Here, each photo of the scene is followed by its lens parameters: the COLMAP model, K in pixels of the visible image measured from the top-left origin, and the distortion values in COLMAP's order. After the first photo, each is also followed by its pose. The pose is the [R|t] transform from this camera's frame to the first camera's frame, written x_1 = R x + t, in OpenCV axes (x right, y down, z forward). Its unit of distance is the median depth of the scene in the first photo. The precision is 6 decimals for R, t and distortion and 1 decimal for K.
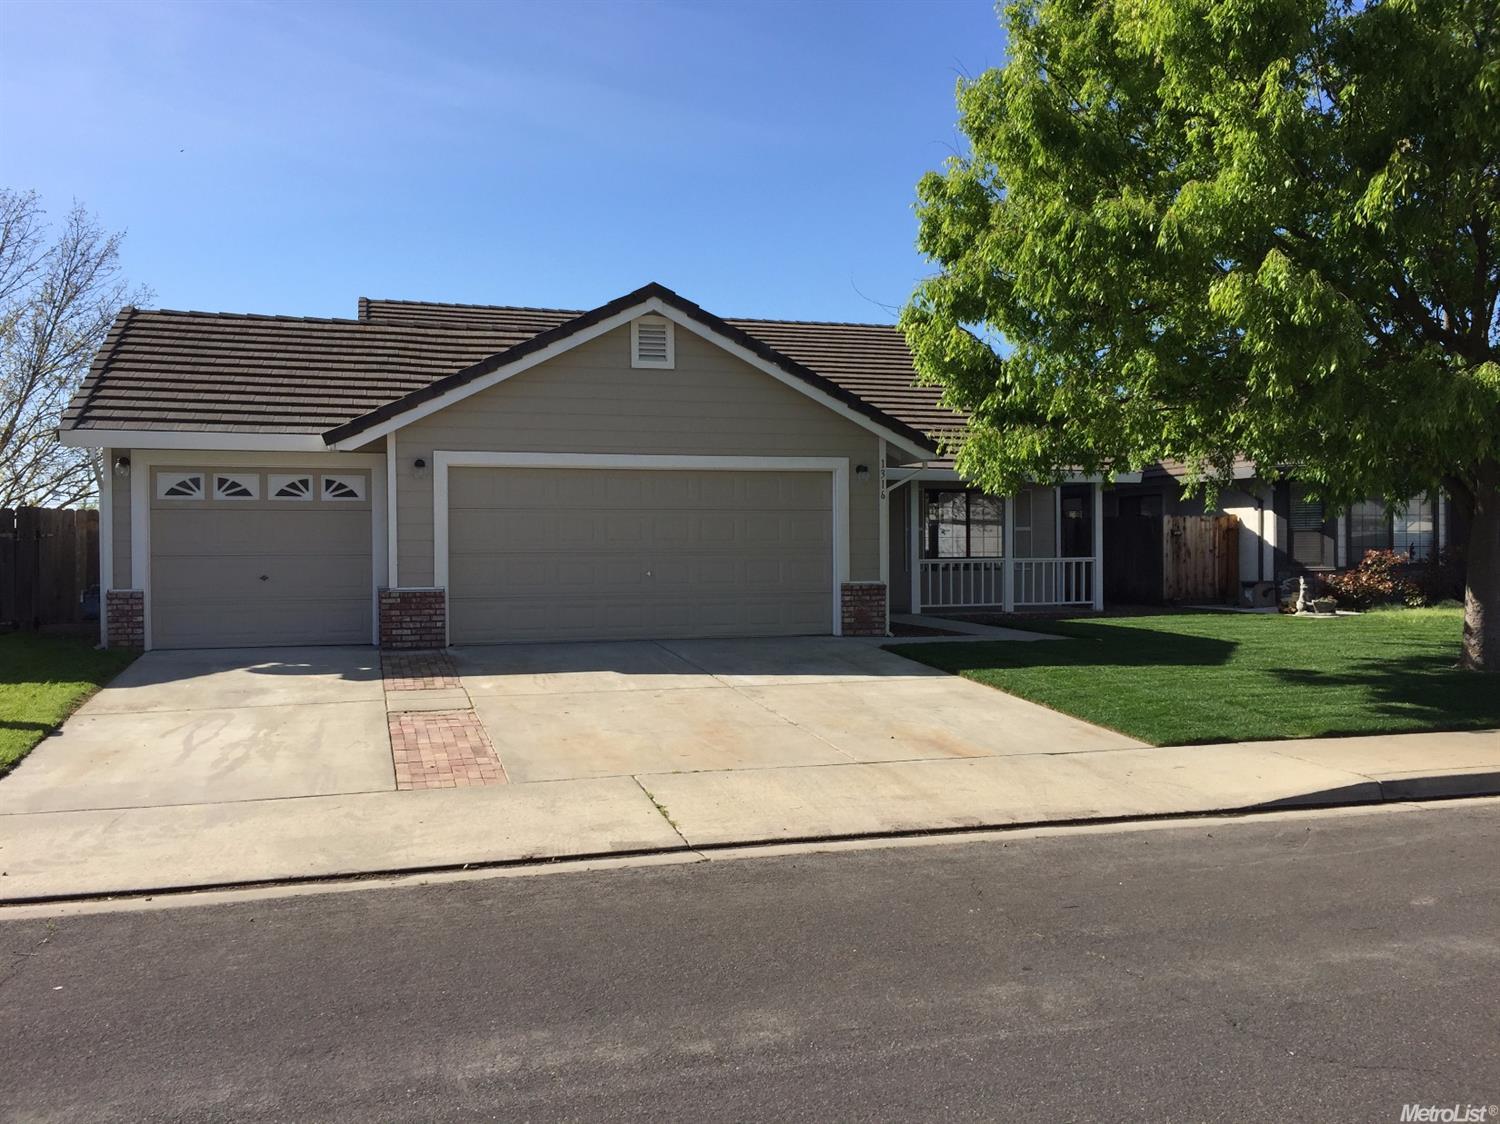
lens RADIAL K [[1267.9, 0, 751.3], [0, 1267.9, 561.3], [0, 0, 1]] dist [0.064605, -0.084994]
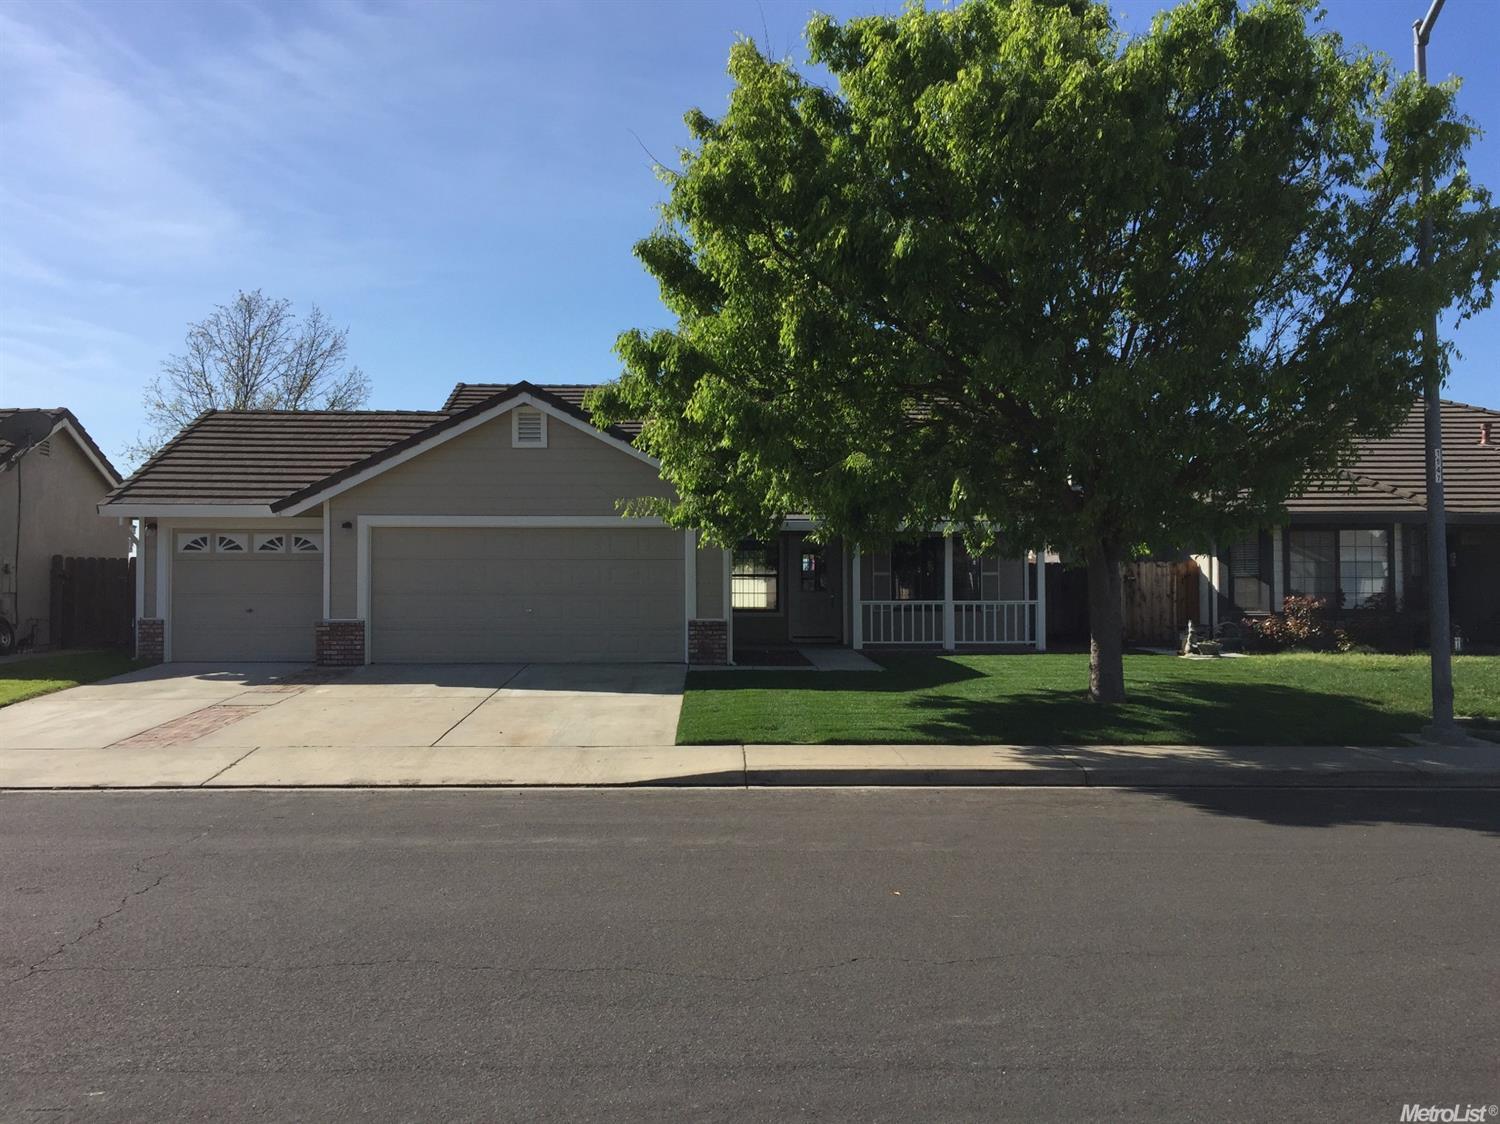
lens RADIAL K [[1267.9, 0, 747.7], [0, 1267.9, 563.6], [0, 0, 1]] dist [0.064605, -0.084994]
pose [[0.962849, 0.000620, -0.270041, 0.482875], [-0.008428, 0.999579, -0.027755, -0.003510], [0.269910, 0.028999, 0.962449, -0.156073]]
